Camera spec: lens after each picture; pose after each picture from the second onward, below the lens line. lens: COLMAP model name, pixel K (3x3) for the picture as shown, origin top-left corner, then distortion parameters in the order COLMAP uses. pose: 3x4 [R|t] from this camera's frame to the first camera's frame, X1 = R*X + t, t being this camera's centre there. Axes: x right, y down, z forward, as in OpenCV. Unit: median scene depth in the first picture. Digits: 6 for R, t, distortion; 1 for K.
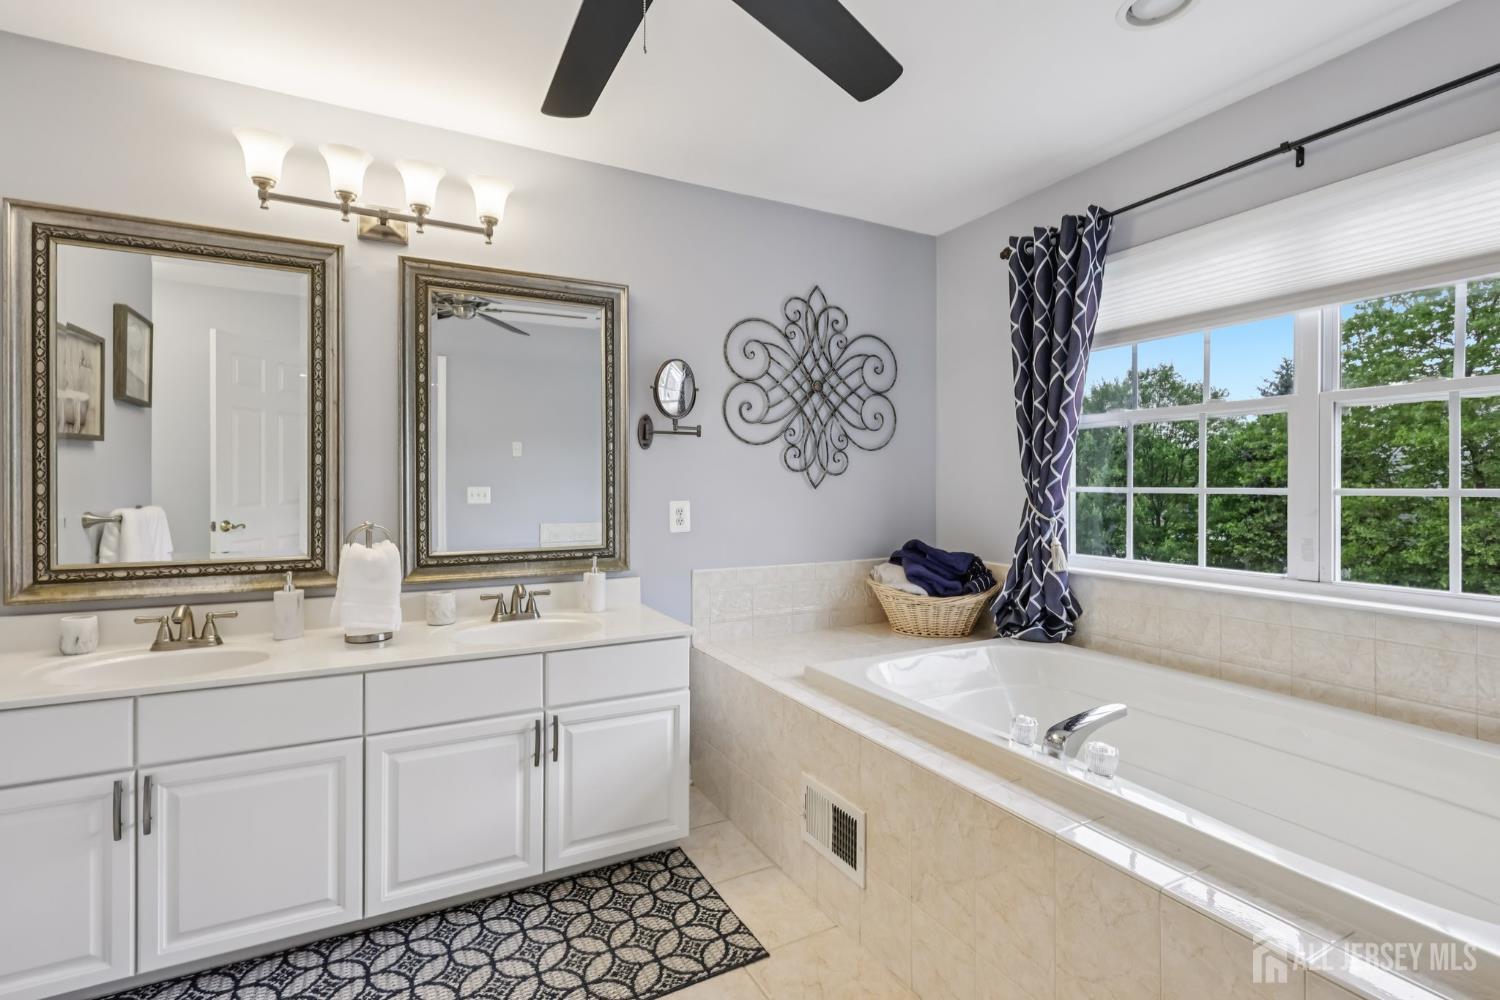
lens RADIAL K [[693.9, 0, 745.7], [0, 693.9, 491.5], [0, 0, 1]] dist [-0.004971, -0.000450]
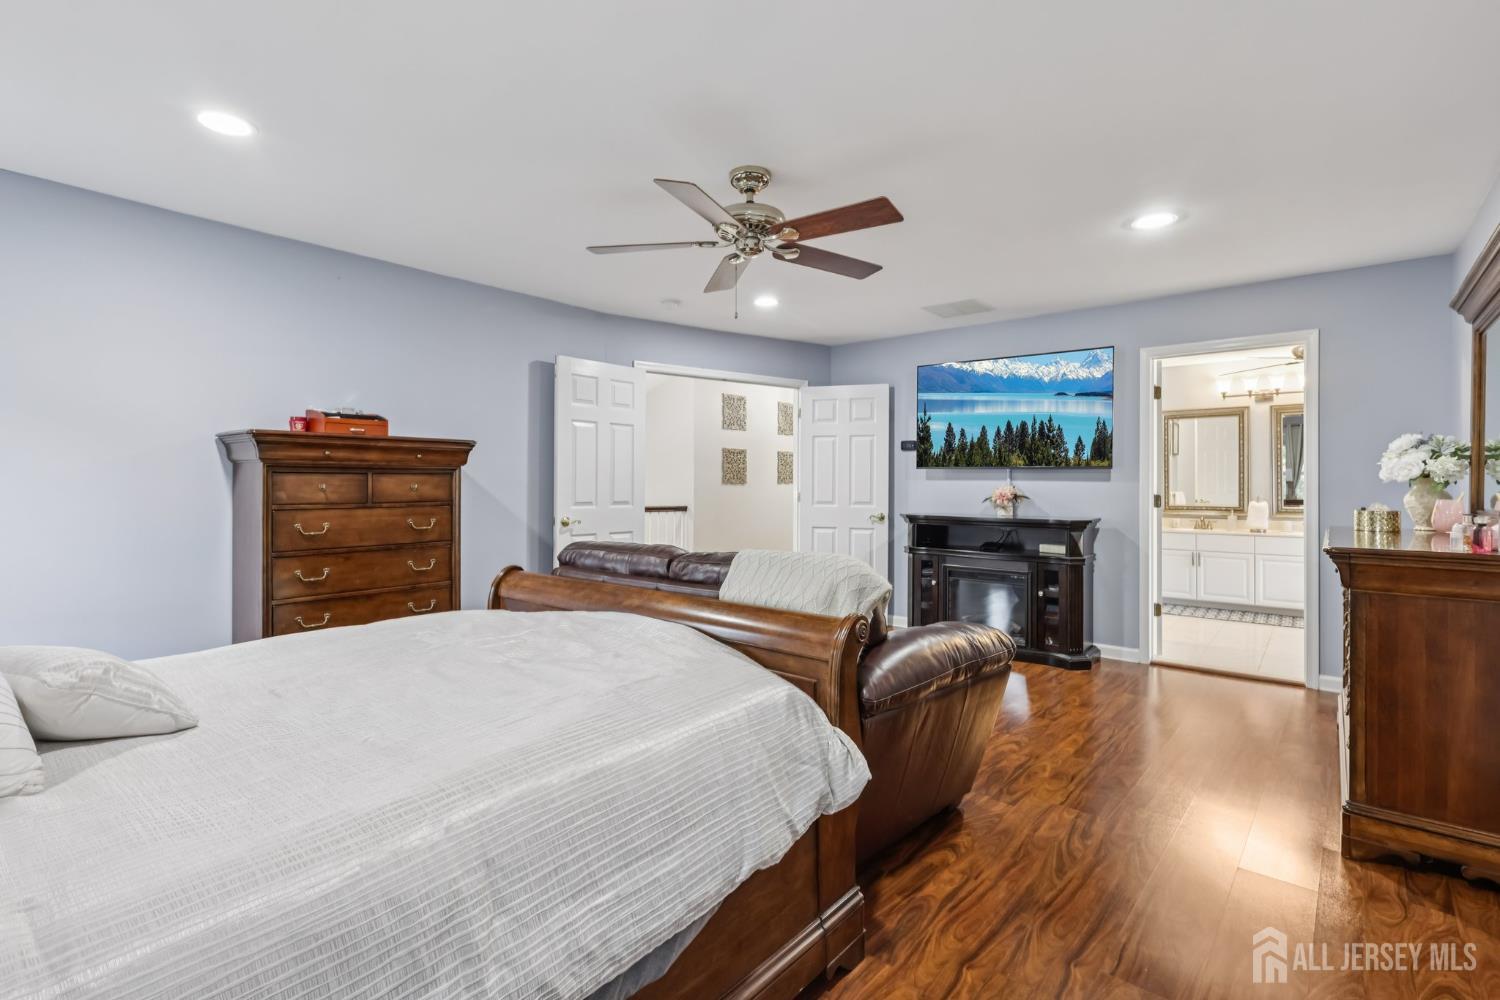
lens RADIAL K [[693.9, 0, 746.0], [0, 693.9, 491.0], [0, 0, 1]] dist [-0.004971, -0.000450]
pose [[0.384881, -0.003556, -0.922960, 1.463691], [-0.001207, 0.999990, -0.004357, 0.041137], [0.922966, 0.002791, 0.384872, -2.361062]]
